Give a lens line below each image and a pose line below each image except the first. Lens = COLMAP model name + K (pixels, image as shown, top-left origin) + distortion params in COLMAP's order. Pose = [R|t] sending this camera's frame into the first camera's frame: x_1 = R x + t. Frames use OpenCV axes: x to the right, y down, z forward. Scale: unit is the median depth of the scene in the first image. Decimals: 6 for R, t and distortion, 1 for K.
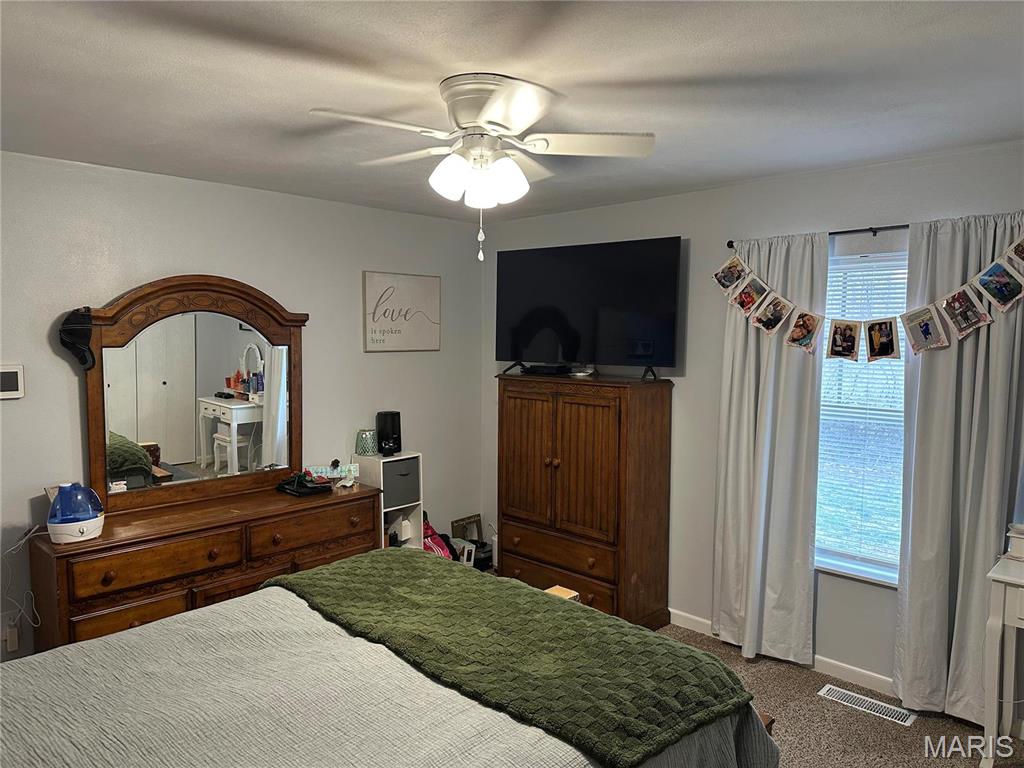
lens RADIAL K [[715.9, 0, 515.1], [0, 715.9, 380.5], [0, 0, 1]] dist [0.131935, -0.221842]
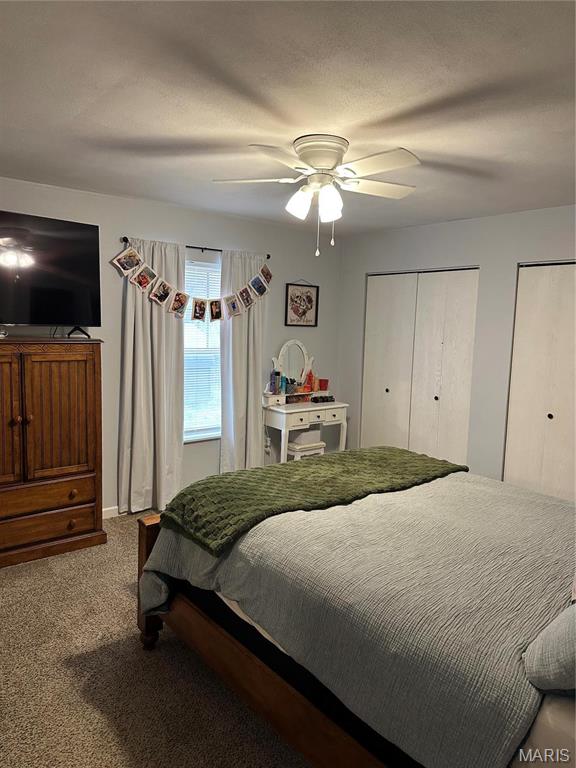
lens RADIAL K [[536.9, 0, 288.5], [0, 536.9, 381.8], [0, 0, 1]] dist [0.131935, -0.221842]
pose [[0.118368, -0.114881, 0.986302, -0.813733], [0.037936, 0.993083, 0.111119, -0.018521], [-0.992245, 0.024263, 0.121907, 0.605598]]
